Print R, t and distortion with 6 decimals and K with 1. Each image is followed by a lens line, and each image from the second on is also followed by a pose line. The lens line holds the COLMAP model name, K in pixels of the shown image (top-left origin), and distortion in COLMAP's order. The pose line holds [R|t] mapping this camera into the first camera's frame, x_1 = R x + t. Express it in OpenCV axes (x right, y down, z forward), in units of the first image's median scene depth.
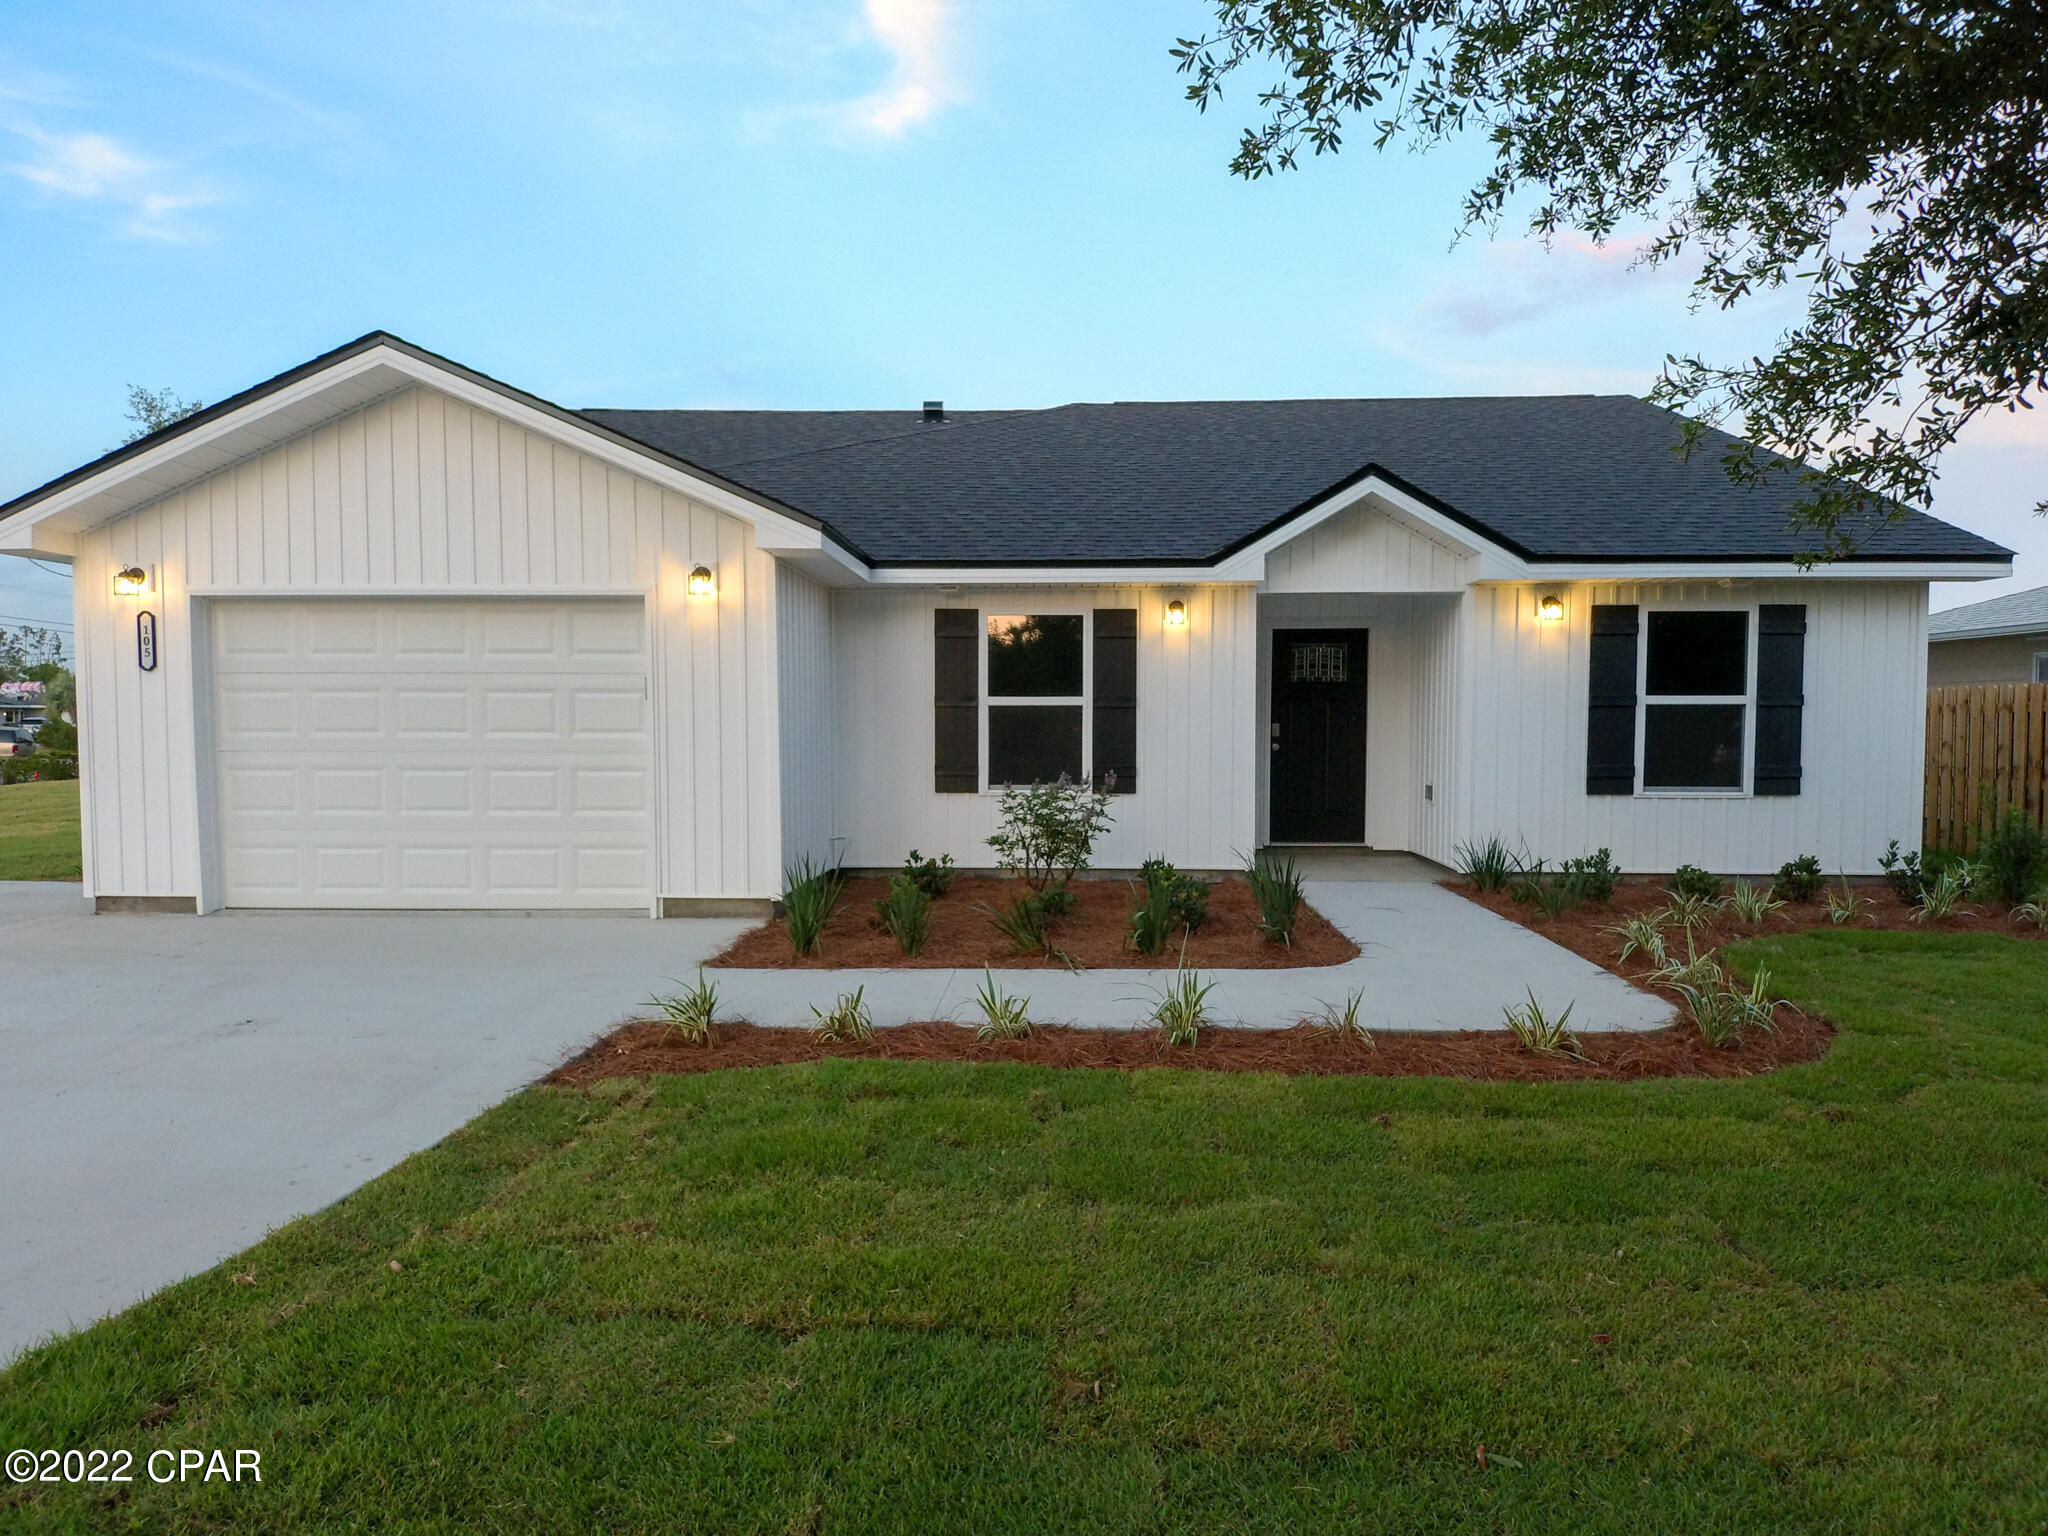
lens RADIAL K [[1232.8, 0, 1033.7], [0, 1232.8, 788.8], [0, 0, 1]] dist [0.091619, -0.126501]
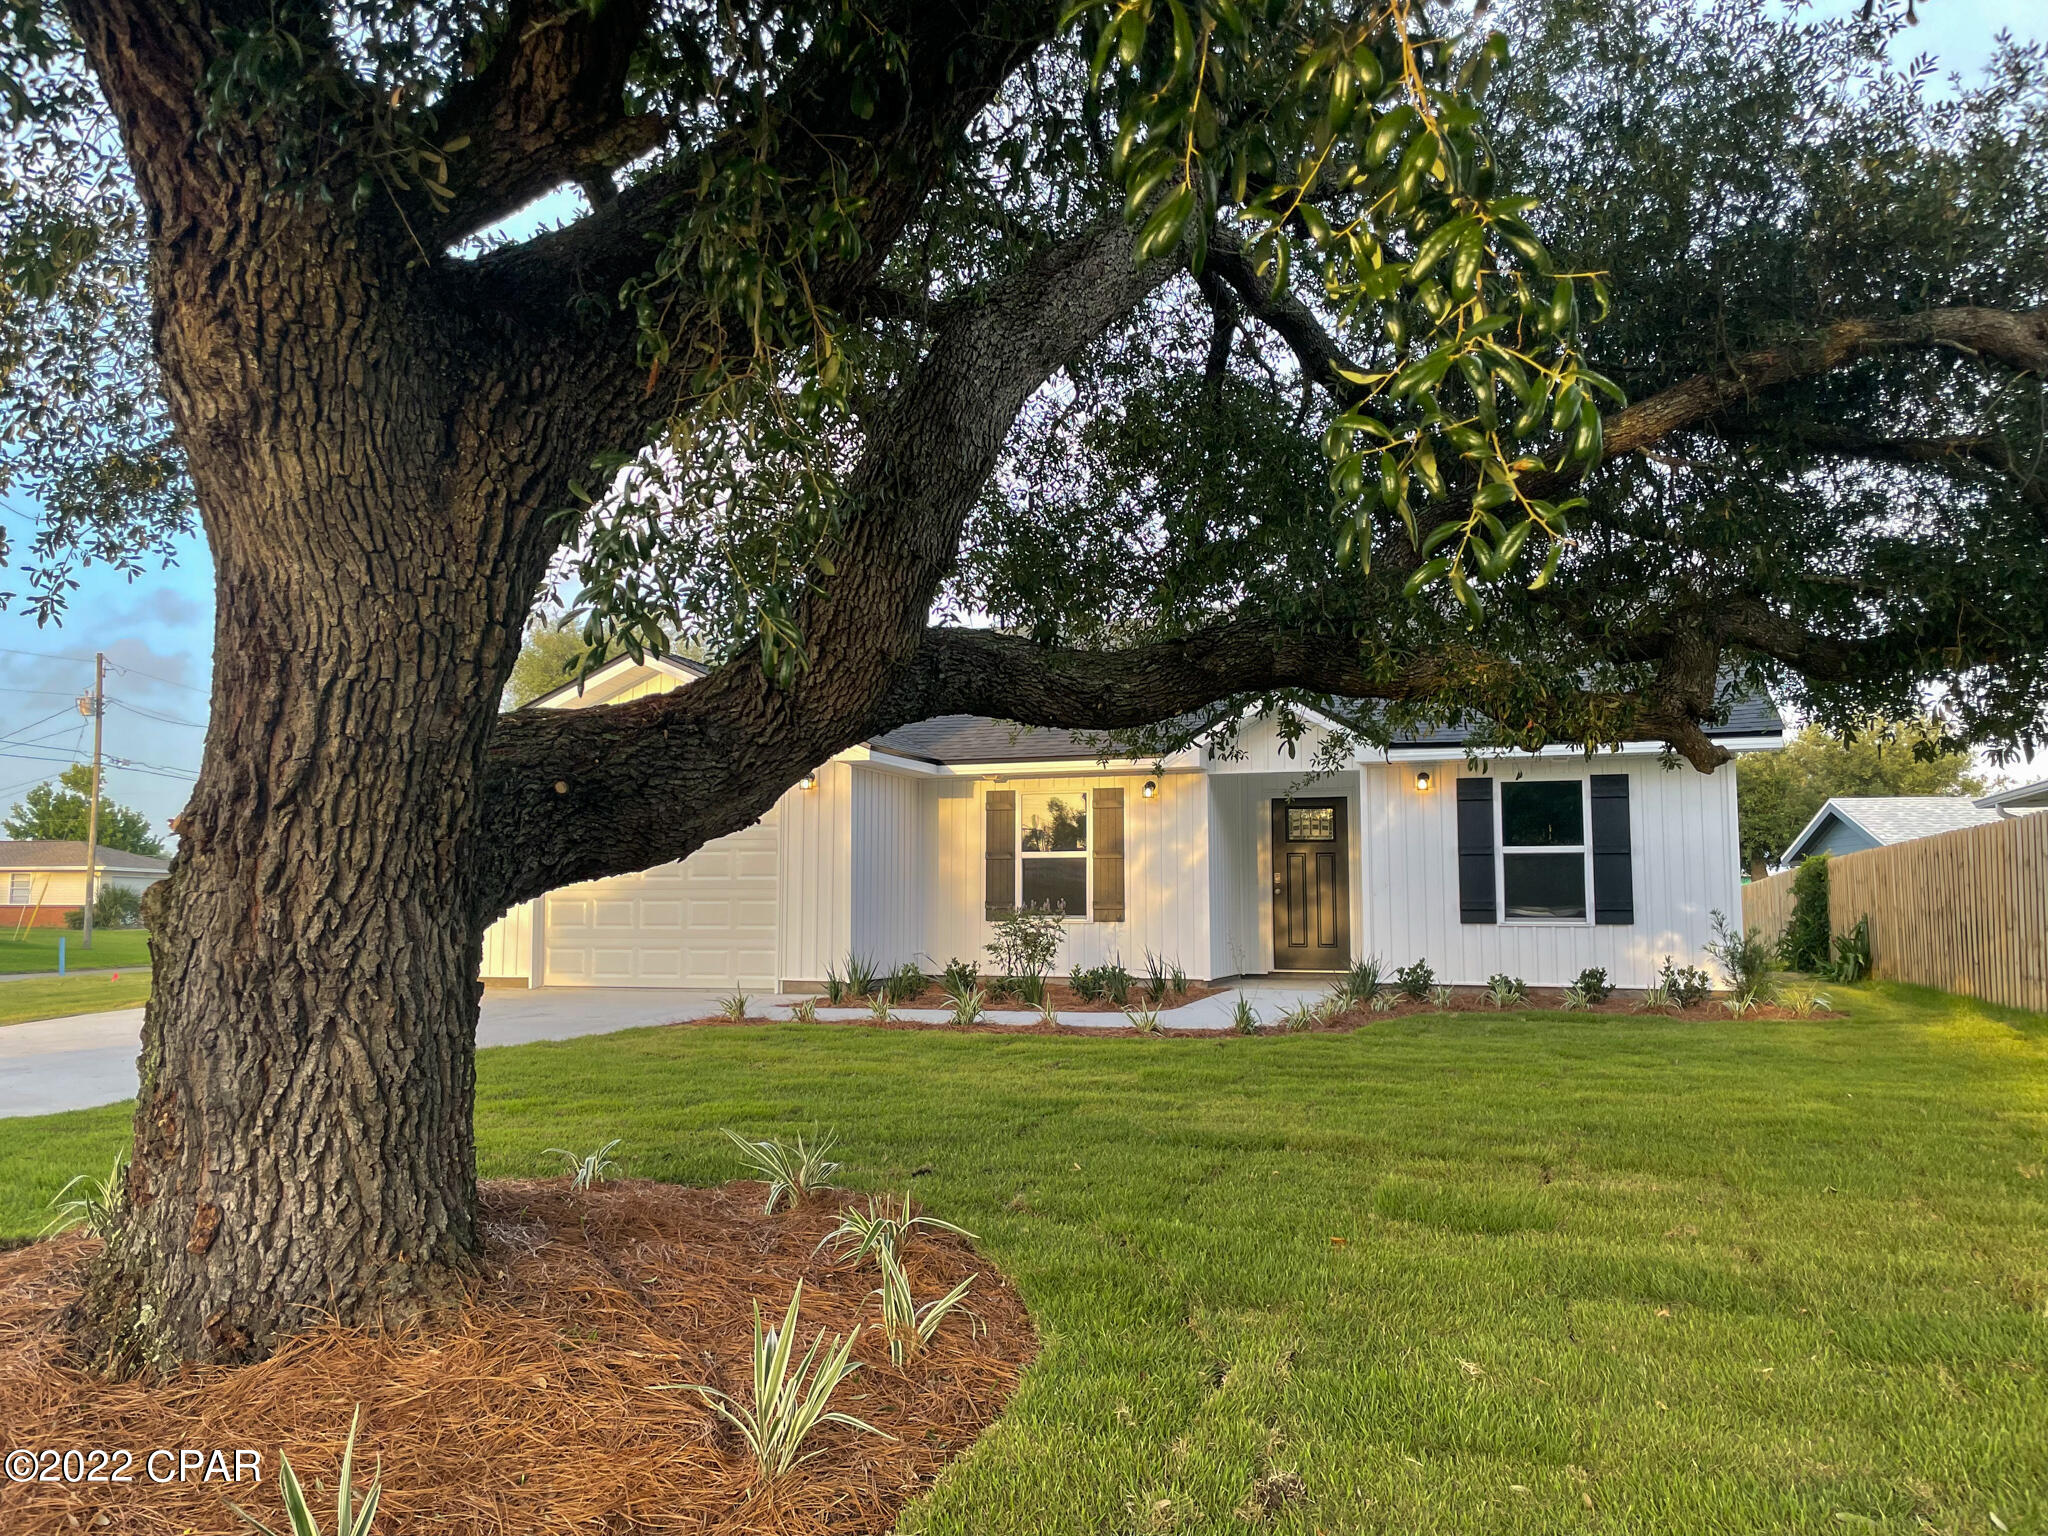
lens RADIAL K [[1562.7, 0, 1020.2], [0, 1562.7, 765.9], [0, 0, 1]] dist [0.082517, -0.112330]
pose [[0.952367, -0.029228, -0.303550, 0.525365], [-0.014617, 0.989877, -0.141172, 0.082476], [0.304603, 0.138885, 0.942299, -0.717437]]
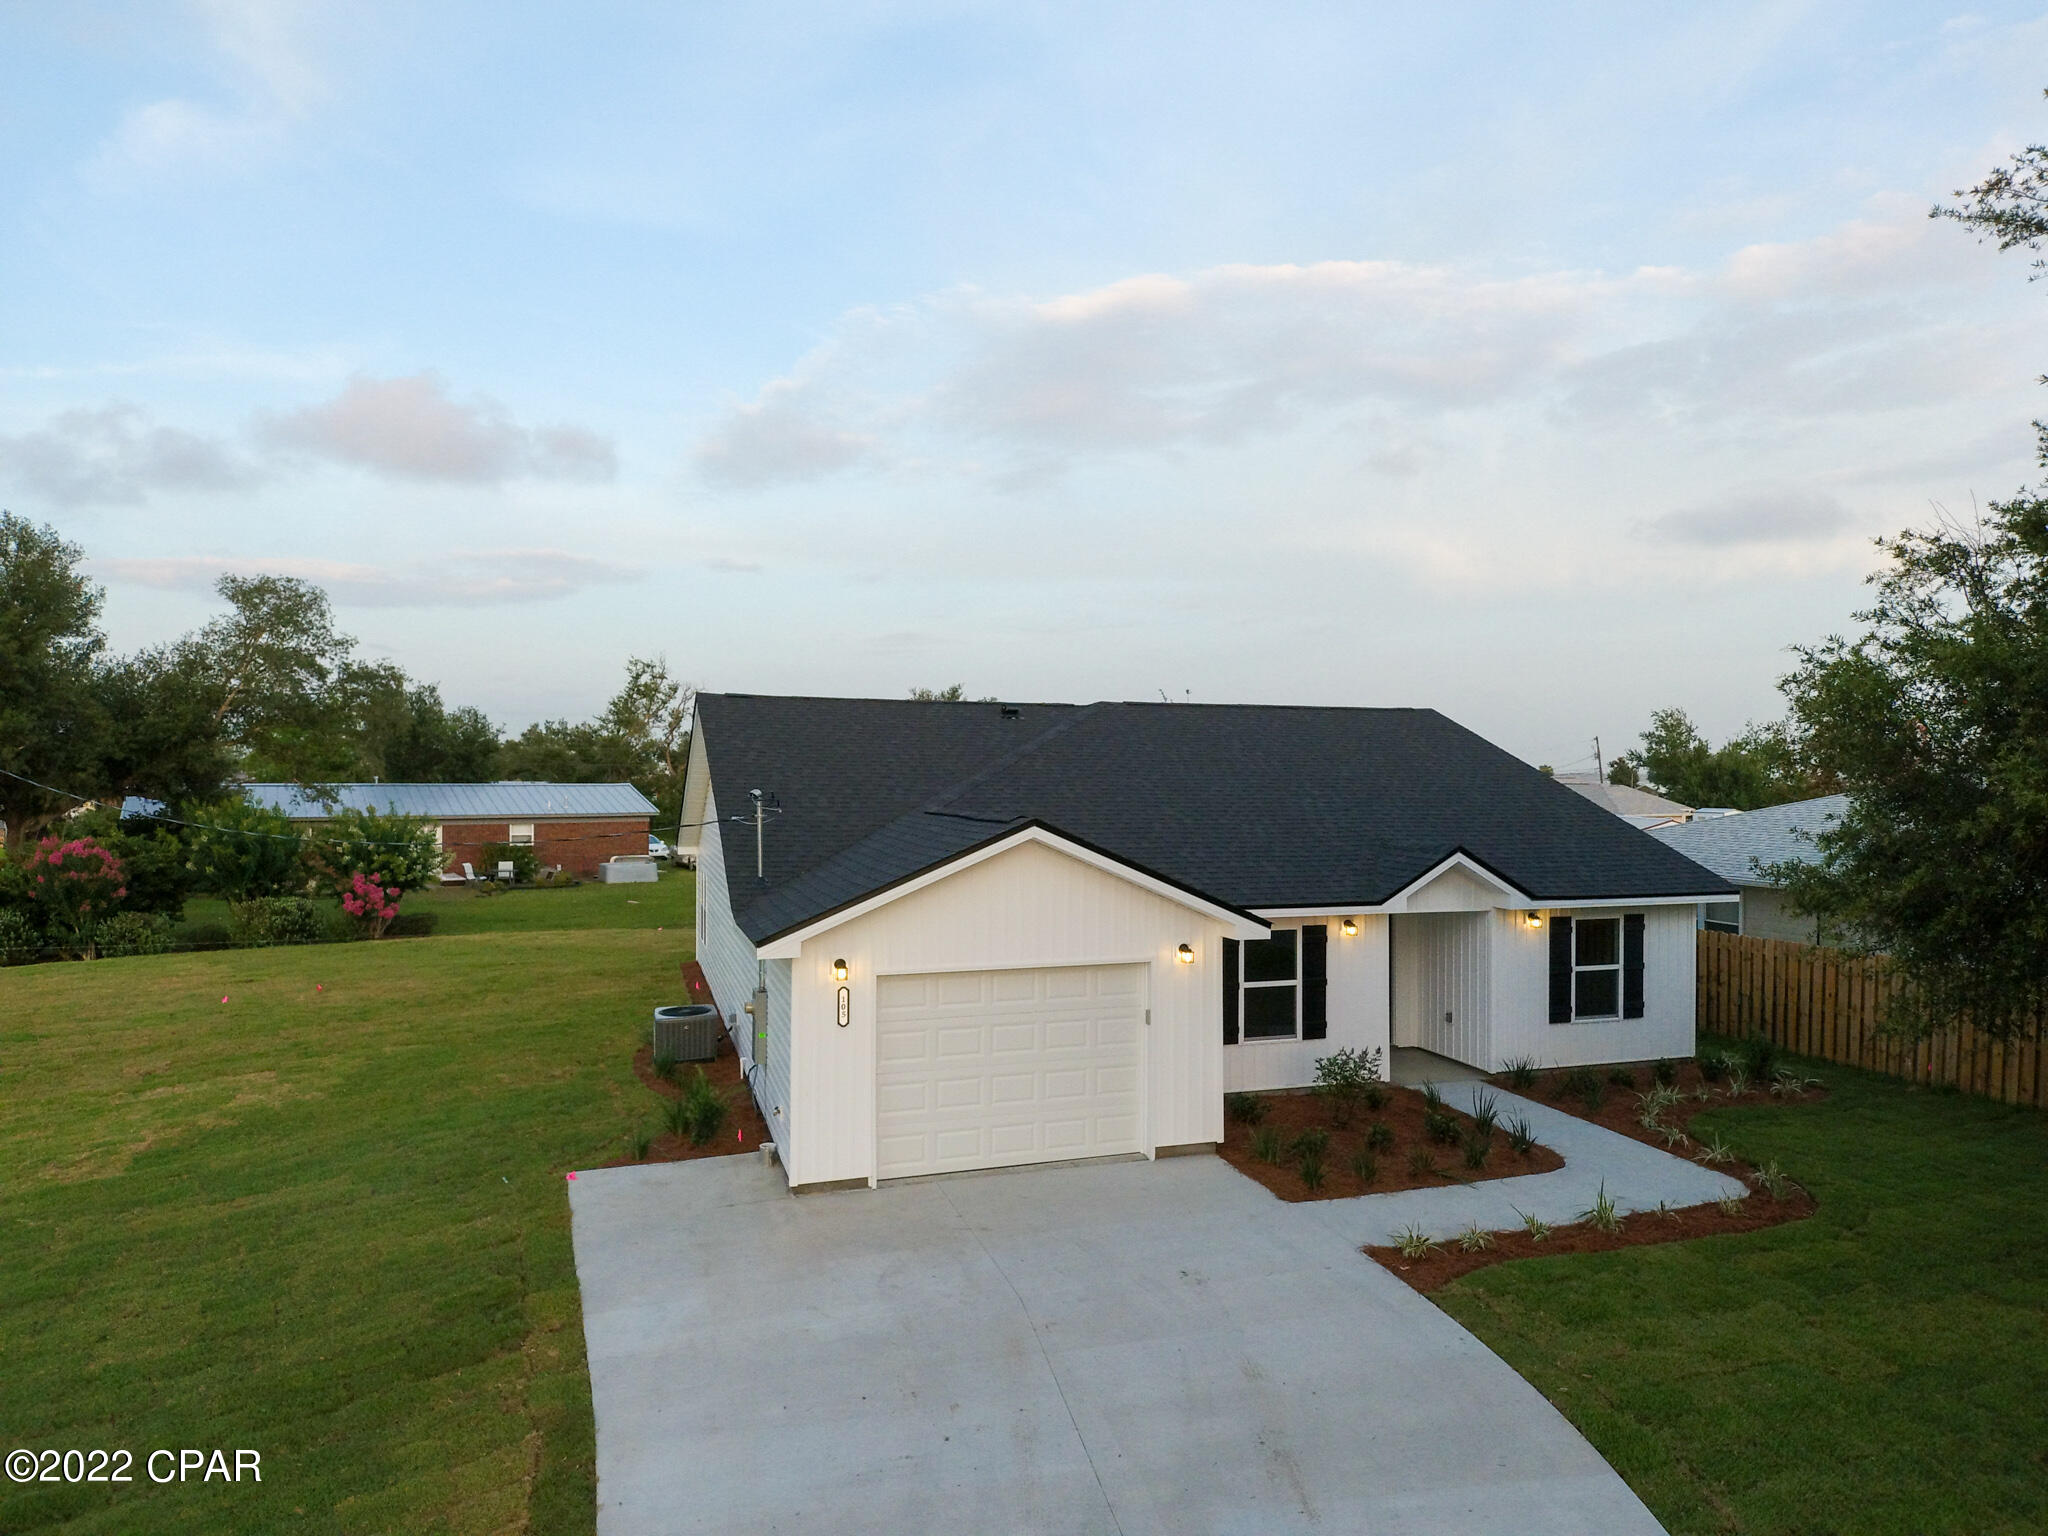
lens RADIAL K [[1232.8, 0, 1033.7], [0, 1232.8, 788.8], [0, 0, 1]] dist [0.091619, -0.126501]
pose [[0.932847, 0.000248, 0.360274, -0.903063], [0.014643, 0.999147, -0.038603, -0.278418], [-0.359976, 0.041286, 0.932047, -0.410806]]
